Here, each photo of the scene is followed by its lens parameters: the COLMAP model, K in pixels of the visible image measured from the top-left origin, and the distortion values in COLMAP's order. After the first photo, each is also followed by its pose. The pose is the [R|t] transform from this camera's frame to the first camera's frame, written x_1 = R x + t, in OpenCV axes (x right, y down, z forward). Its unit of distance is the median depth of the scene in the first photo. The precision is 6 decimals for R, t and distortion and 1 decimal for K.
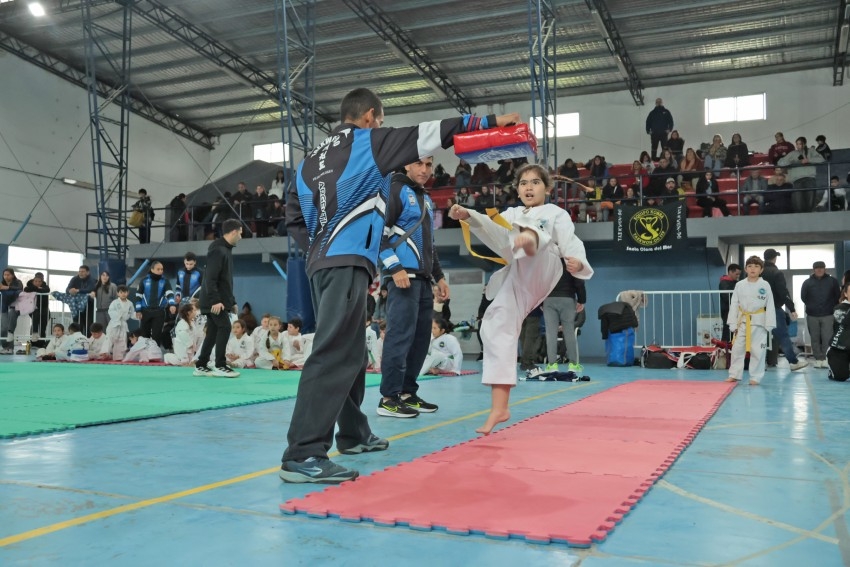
lens RADIAL K [[823.2, 0, 422.9], [0, 823.2, 277.7], [0, 0, 1]] dist [-0.016240, 0.000000]
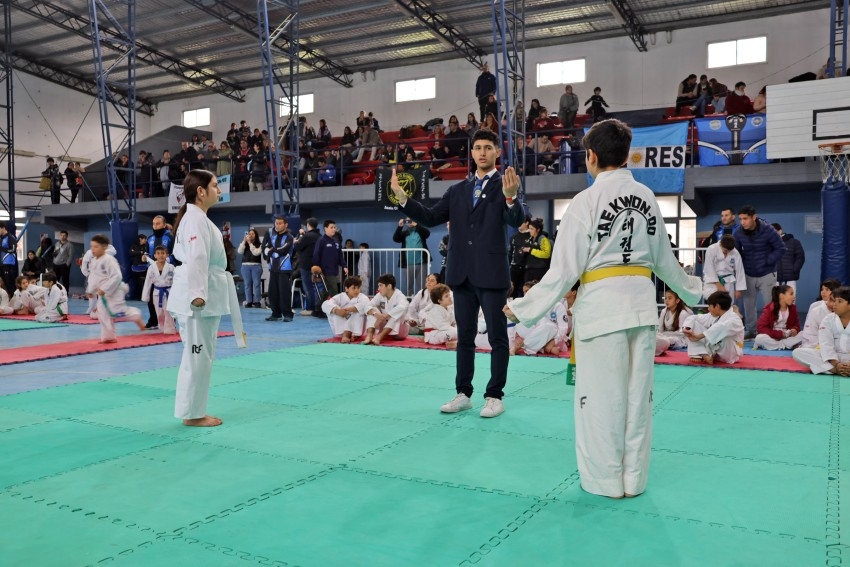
lens RADIAL K [[843.9, 0, 427.0], [0, 843.9, 278.8], [0, 0, 1]] dist [-0.100566, 0.000000]
pose [[0.993428, 0.000489, -0.114457, 0.341701], [0.007240, 0.997720, 0.067101, -0.009532], [0.114229, -0.067488, 0.991159, -0.141726]]
